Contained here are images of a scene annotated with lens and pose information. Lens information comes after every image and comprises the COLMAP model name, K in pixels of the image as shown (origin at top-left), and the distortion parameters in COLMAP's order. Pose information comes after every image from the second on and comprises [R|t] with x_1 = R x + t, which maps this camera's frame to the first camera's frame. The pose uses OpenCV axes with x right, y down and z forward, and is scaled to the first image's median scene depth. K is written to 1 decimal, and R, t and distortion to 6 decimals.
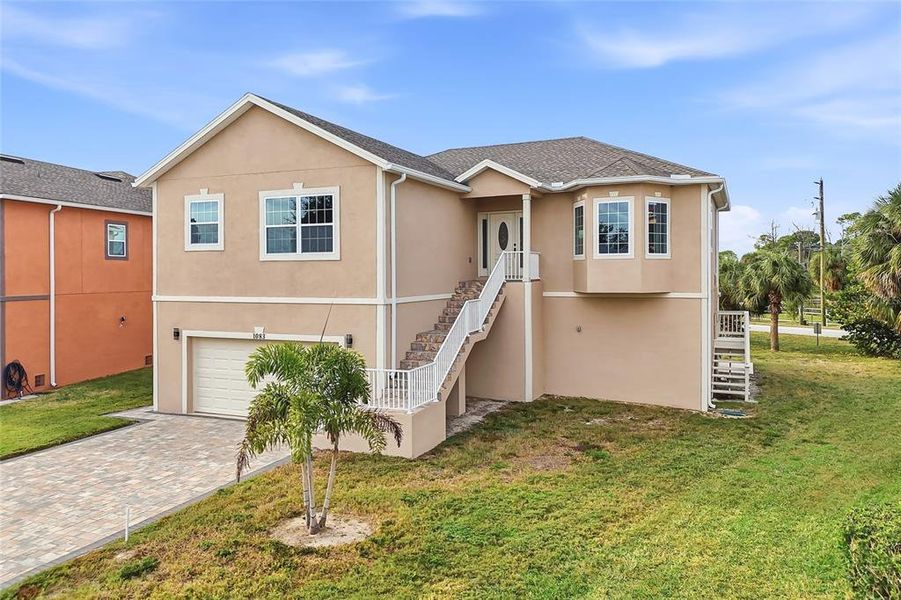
lens RADIAL K [[635.6, 0, 405.7], [0, 635.6, 279.5], [0, 0, 1]] dist [0.023888, -0.004098]
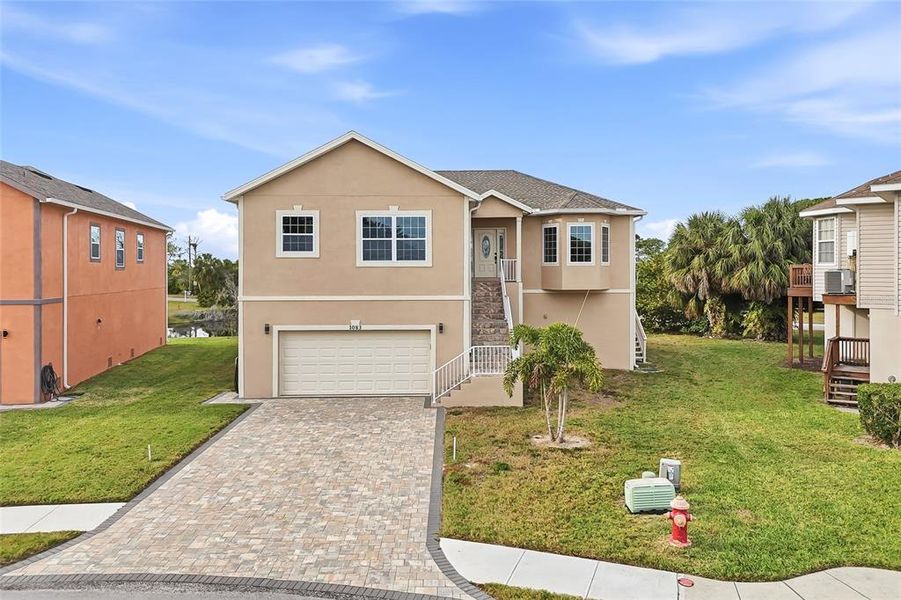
lens RADIAL K [[635.6, 0, 405.7], [0, 635.6, 279.5], [0, 0, 1]] dist [0.023888, -0.004098]
pose [[0.928702, -0.003764, 0.370807, -0.561331], [0.002772, 0.999991, 0.003207, -0.007505], [-0.370816, -0.001951, 0.928704, -0.169647]]
